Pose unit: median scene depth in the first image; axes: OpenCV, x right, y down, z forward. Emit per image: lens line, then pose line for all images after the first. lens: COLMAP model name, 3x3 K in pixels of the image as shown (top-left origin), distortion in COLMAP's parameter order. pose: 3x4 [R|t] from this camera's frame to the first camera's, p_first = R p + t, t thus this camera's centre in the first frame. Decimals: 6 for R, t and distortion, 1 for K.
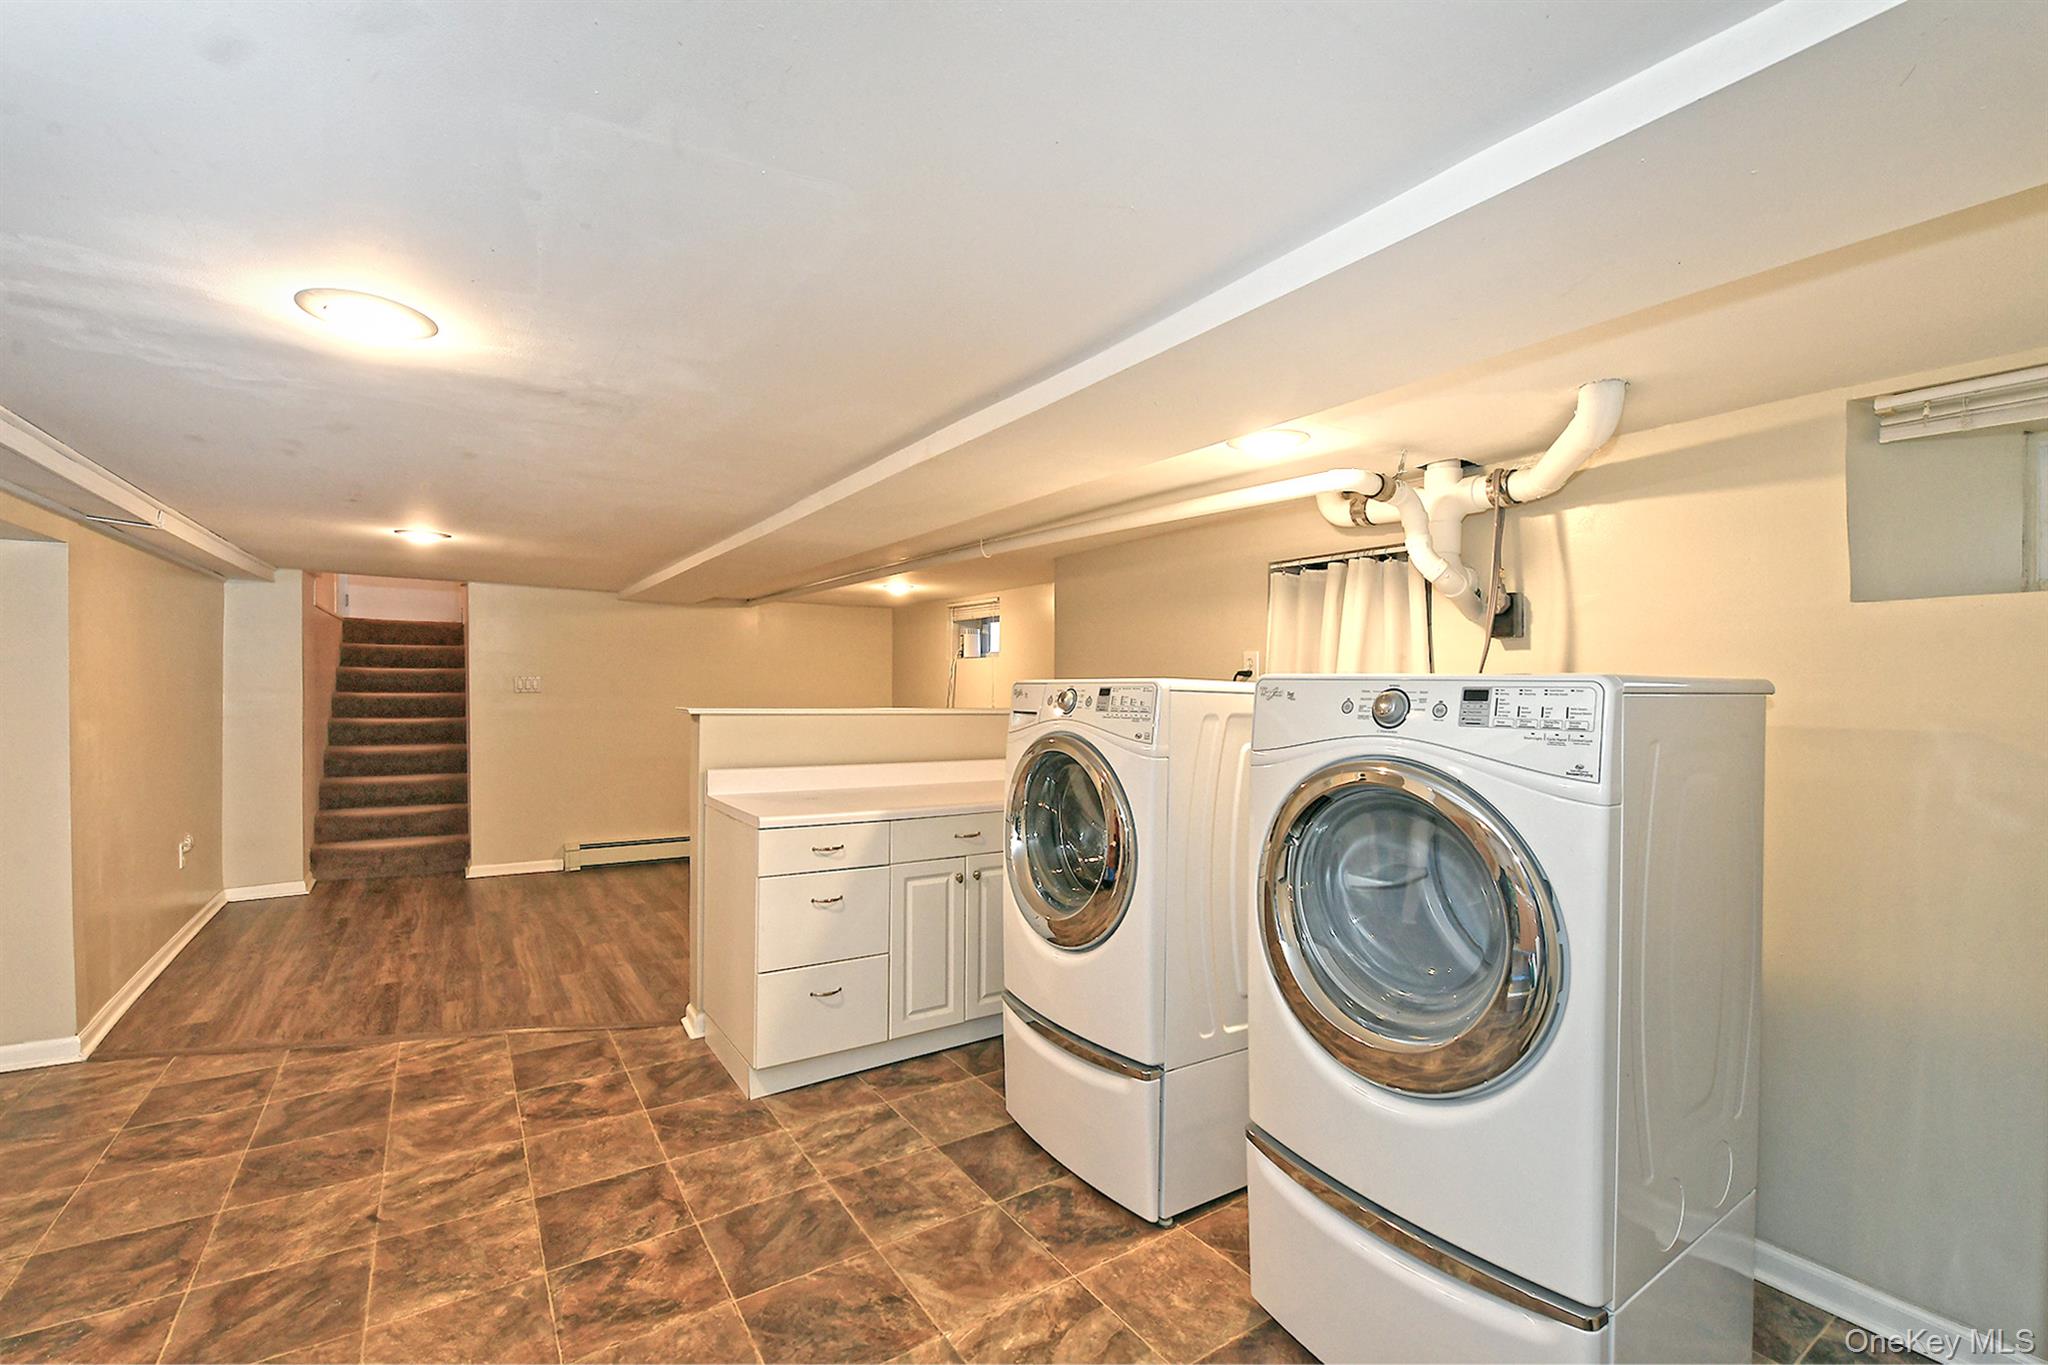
lens RADIAL K [[881.2, 0, 1025.5], [0, 881.2, 681.3], [0, 0, 1]] dist [-0.002150, -0.000592]
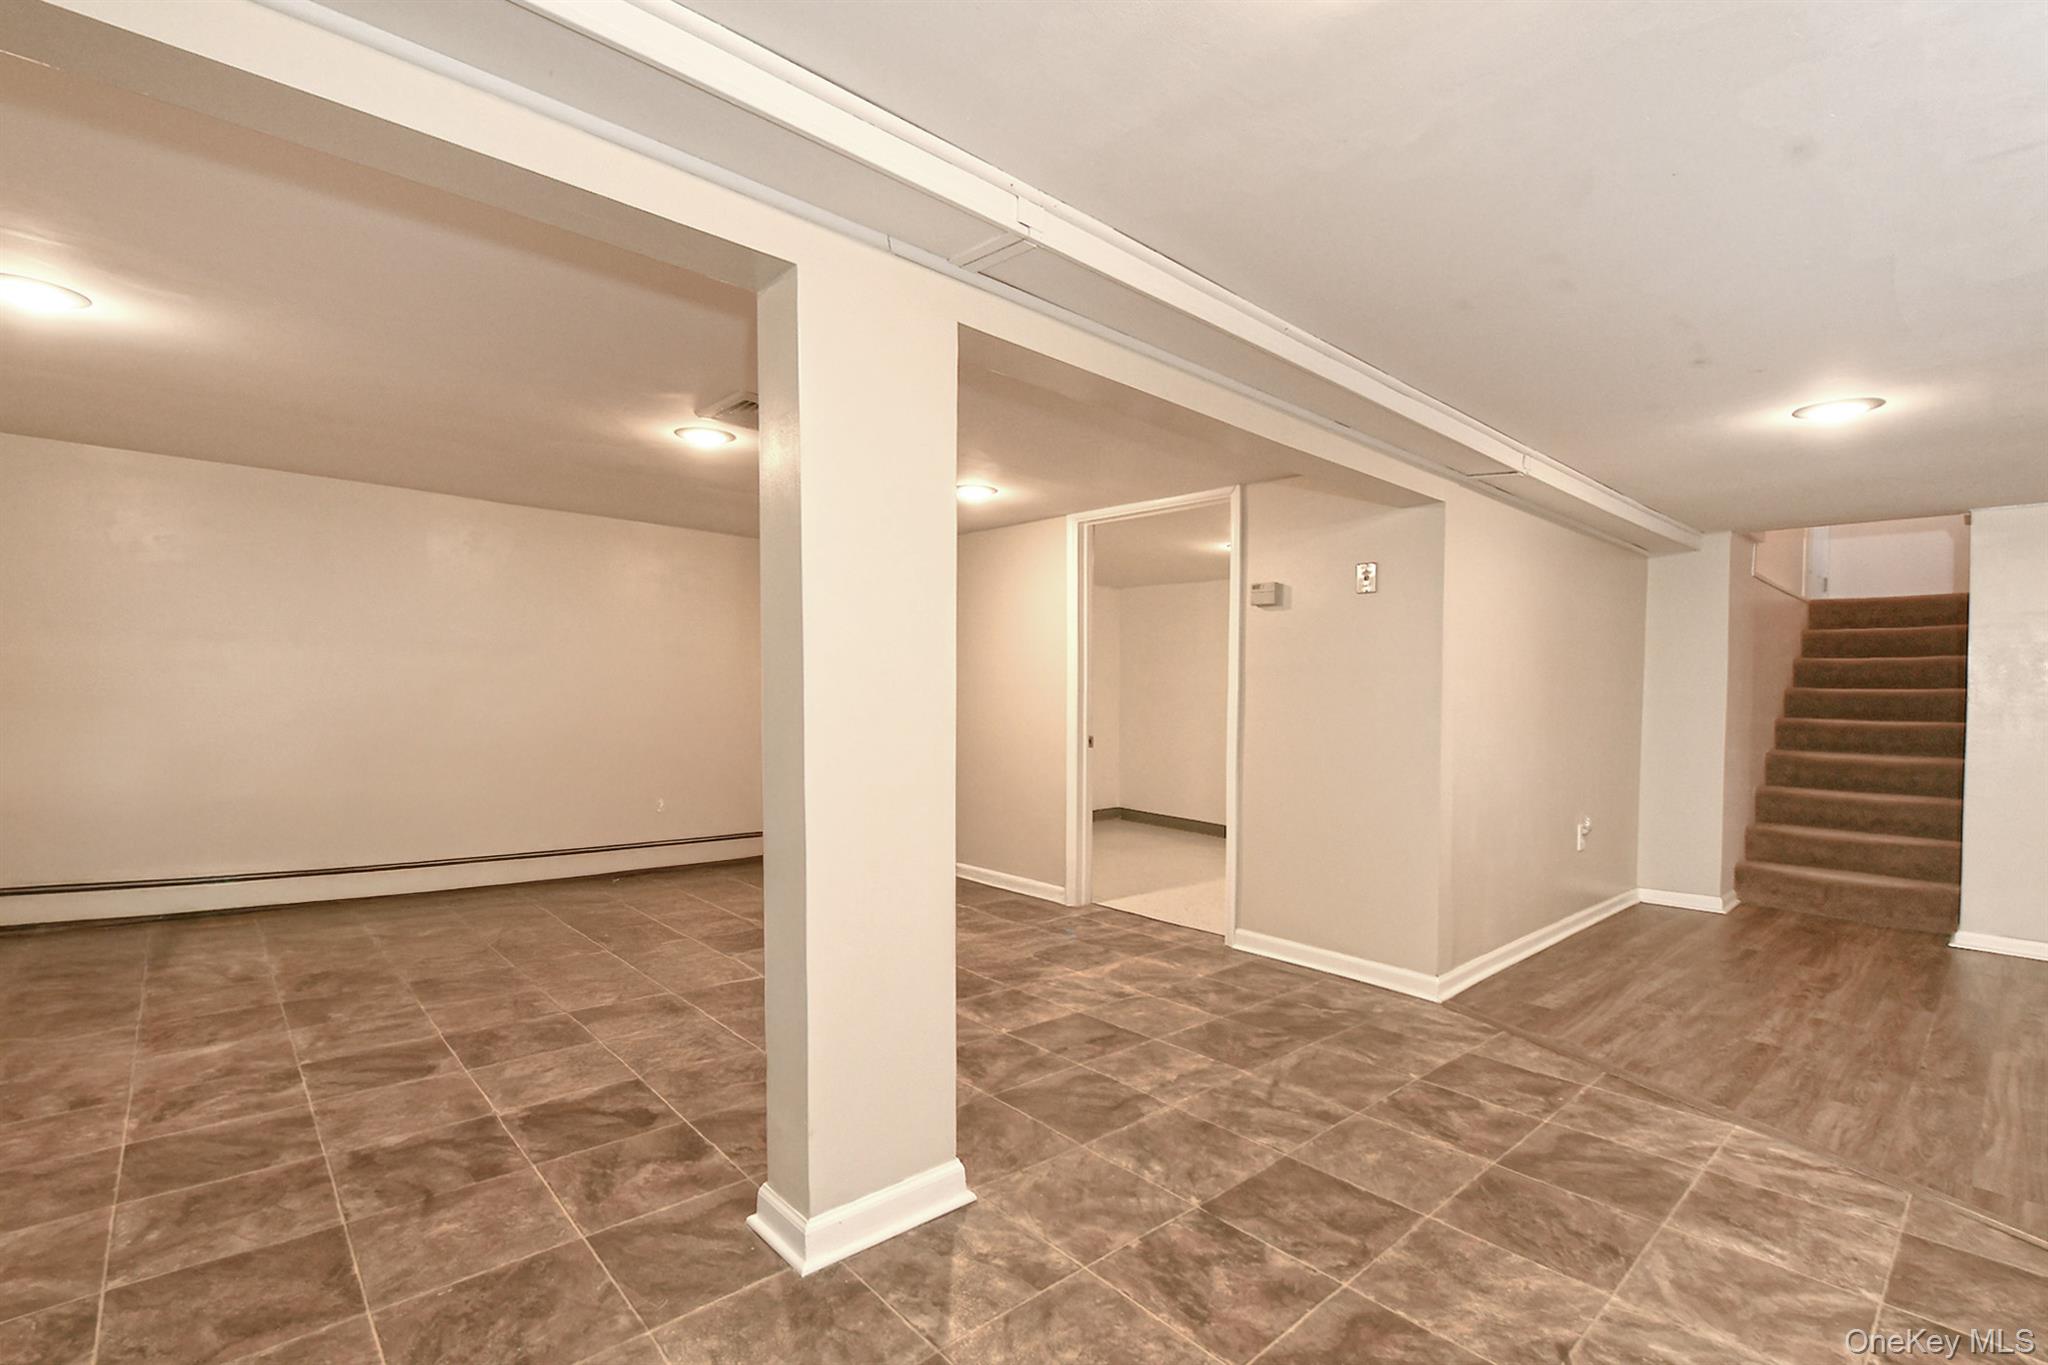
lens RADIAL K [[929.8, 0, 991.3], [0, 929.8, 719.1], [0, 0, 1]] dist [-0.003378, -0.002071]
pose [[0.148524, 0.020991, -0.988686, -0.087053], [-0.011737, 0.999742, 0.019463, 0.086540], [0.988839, 0.008714, 0.148732, 0.320984]]
